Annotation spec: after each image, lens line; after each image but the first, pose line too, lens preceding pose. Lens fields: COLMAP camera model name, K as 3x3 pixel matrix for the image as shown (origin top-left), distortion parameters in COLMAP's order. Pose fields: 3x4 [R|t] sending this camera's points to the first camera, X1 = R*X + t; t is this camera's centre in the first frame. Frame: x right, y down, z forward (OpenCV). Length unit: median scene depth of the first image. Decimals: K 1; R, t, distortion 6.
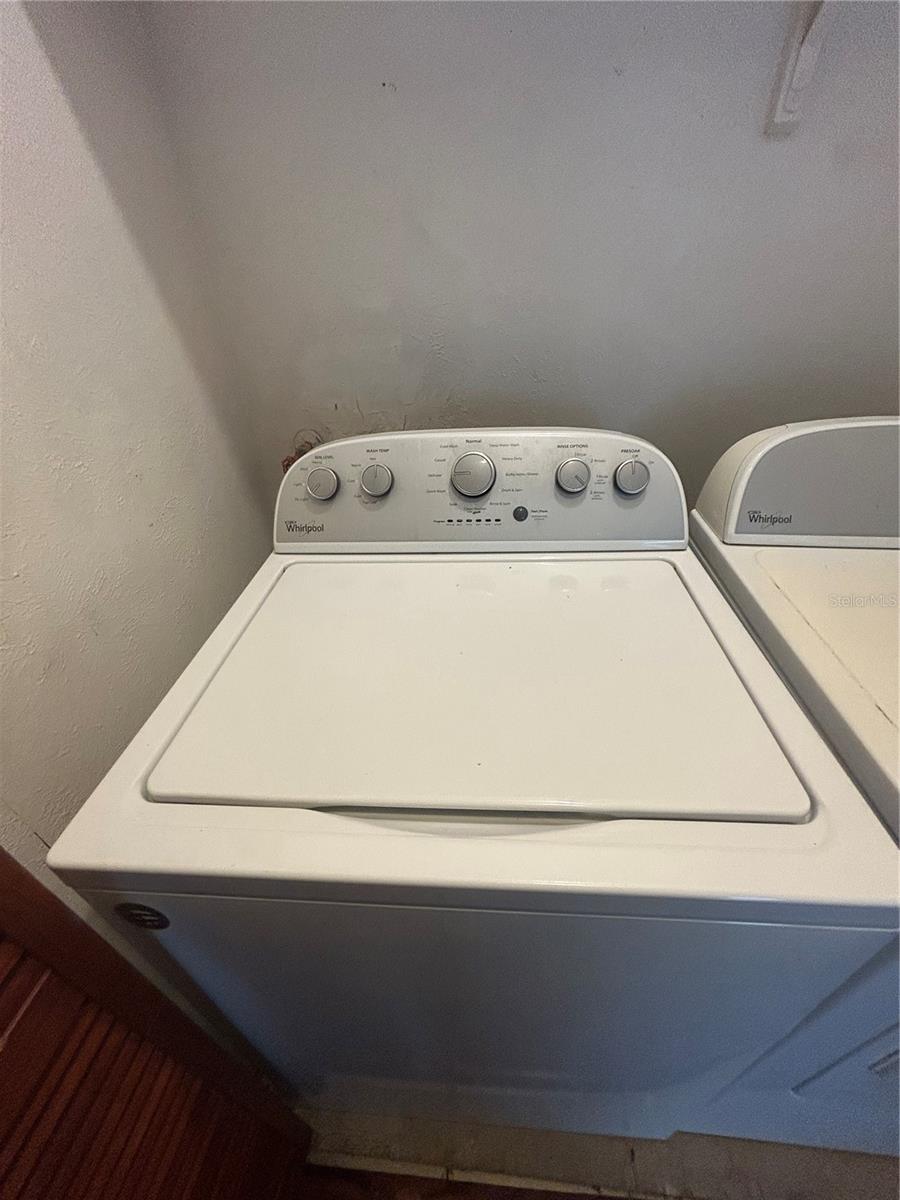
lens RADIAL K [[481.3, 0, 454.9], [0, 481.3, 598.8], [0, 0, 1]] dist [0.001005, -0.000231]
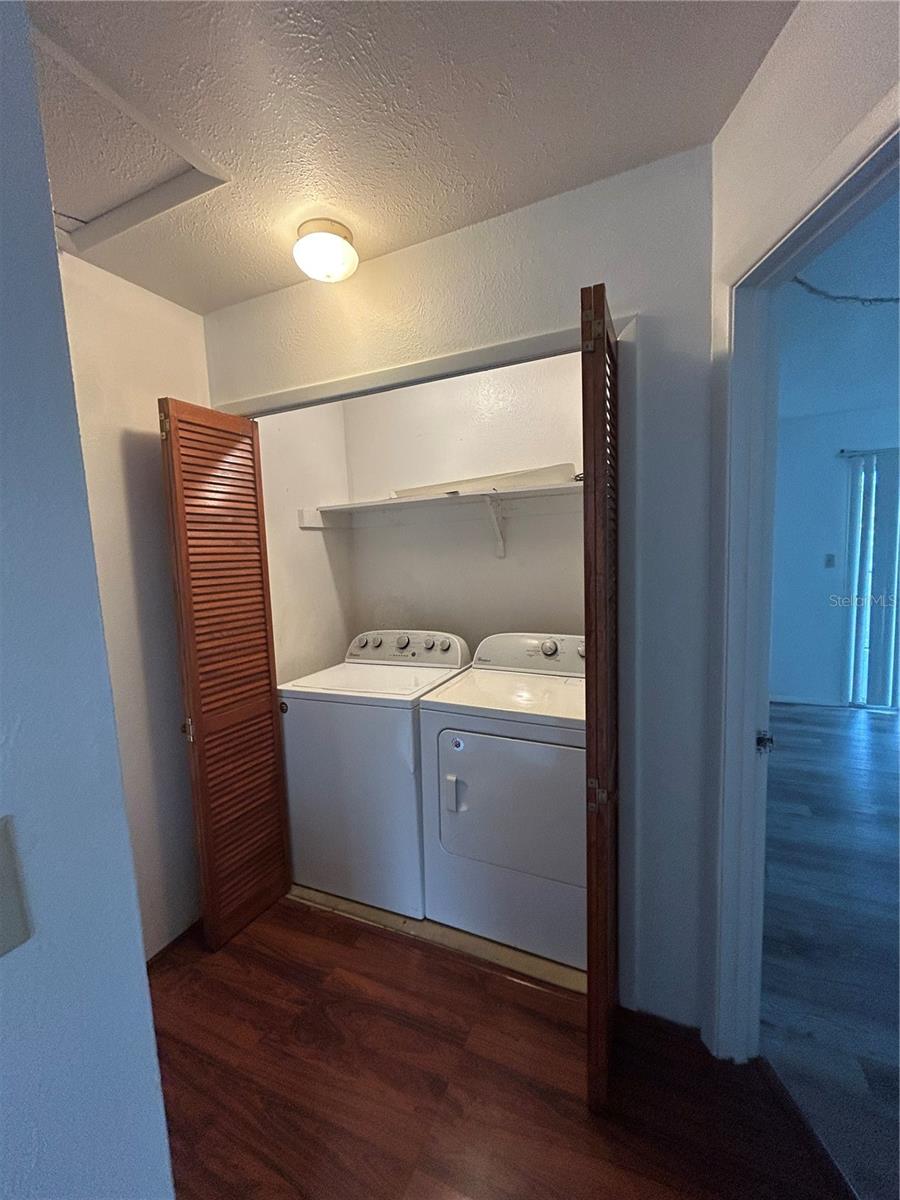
lens RADIAL K [[481.3, 0, 451.3], [0, 481.3, 603.1], [0, 0, 1]] dist [0.001005, -0.000231]
pose [[0.942633, 0.039000, -0.331544, 1.407658], [-0.192974, 0.874064, -0.445839, 0.896900], [0.272403, 0.484242, 0.831448, -1.734304]]
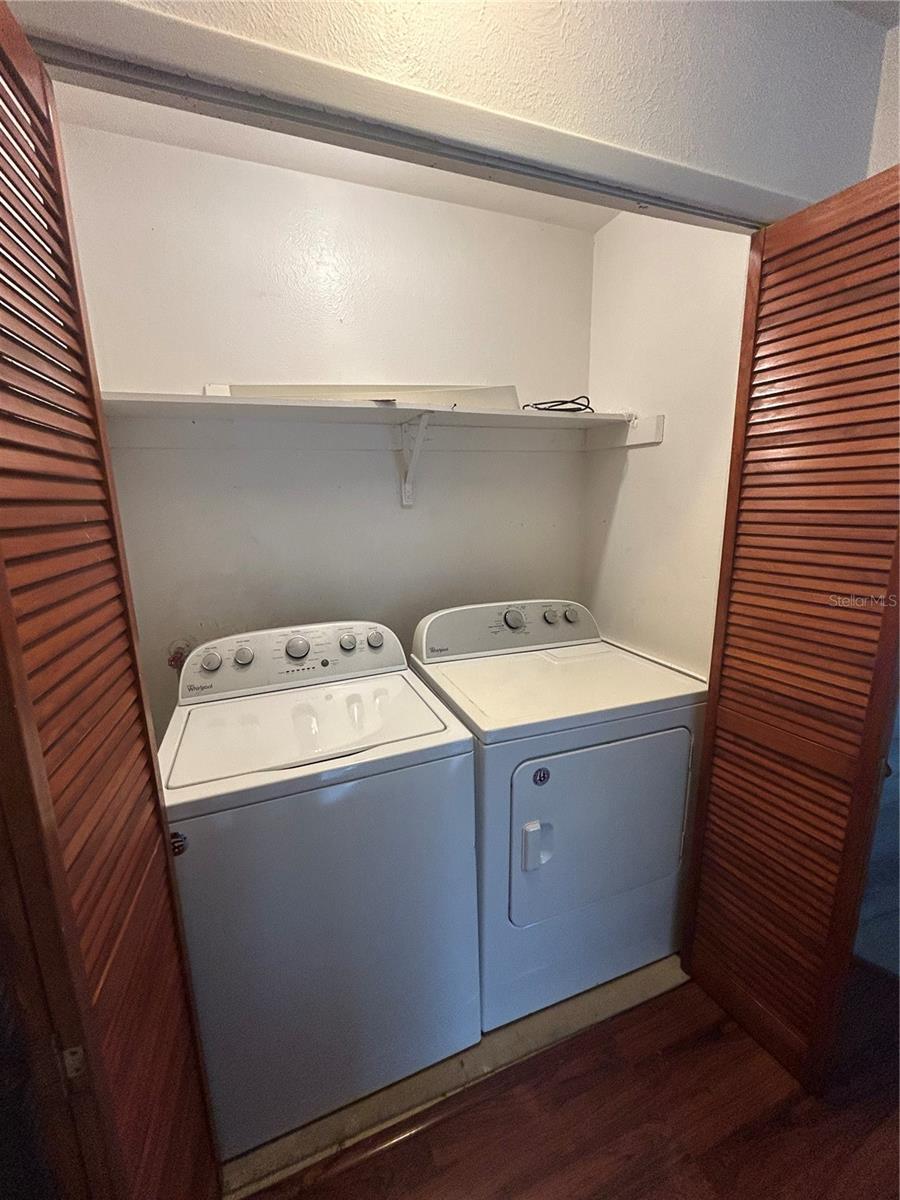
lens RADIAL K [[481.3, 0, 455.0], [0, 481.3, 604.3], [0, 0, 1]] dist [0.001005, -0.000231]
pose [[0.902701, -0.074963, 0.423688, -0.199742], [0.239974, 0.905043, -0.351156, 0.425201], [-0.357132, 0.418663, 0.834972, -0.937922]]
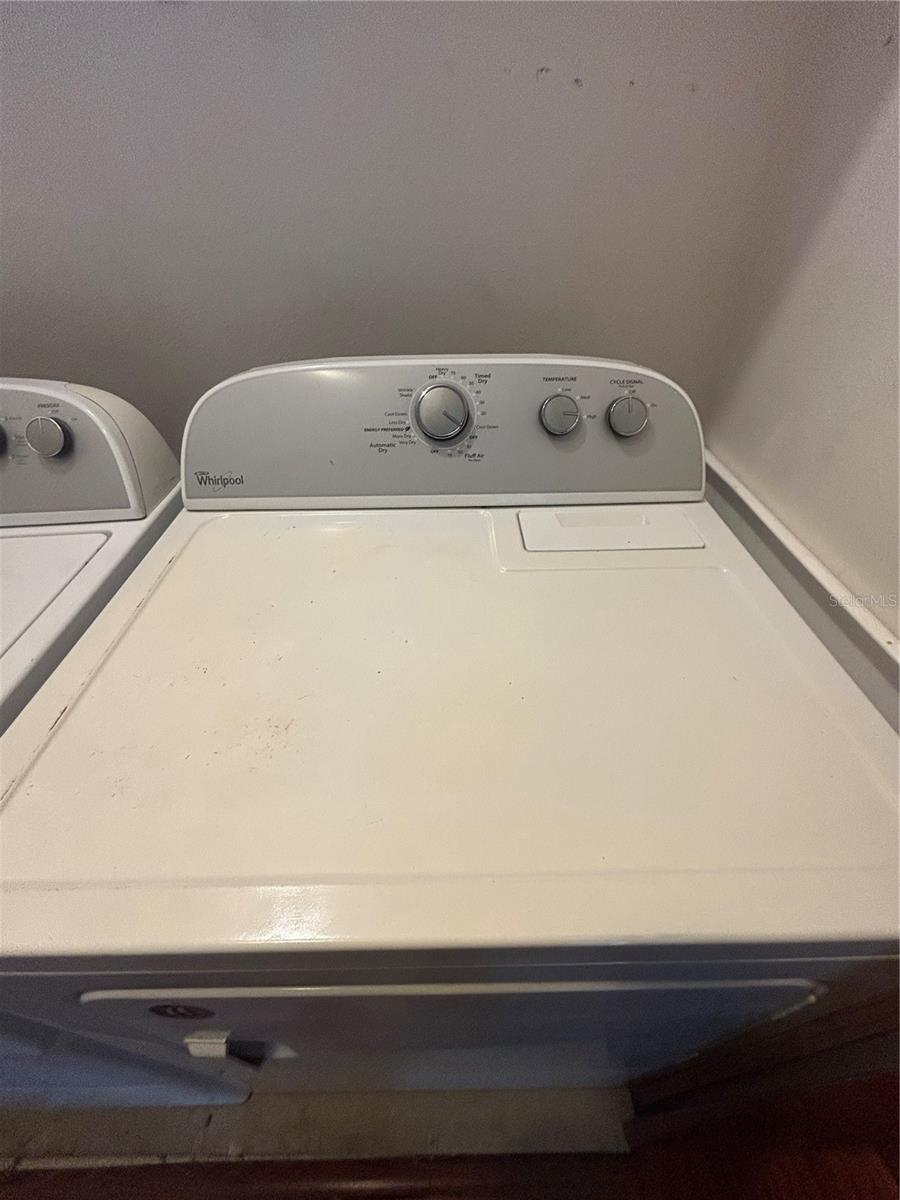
lens RADIAL K [[481.3, 0, 451.7], [0, 481.3, 593.9], [0, 0, 1]] dist [0.001005, -0.000231]
pose [[0.995136, -0.057573, 0.079935, 0.955003], [0.049258, 0.993528, 0.102352, -0.027627], [-0.085311, -0.097917, 0.991531, 0.065271]]
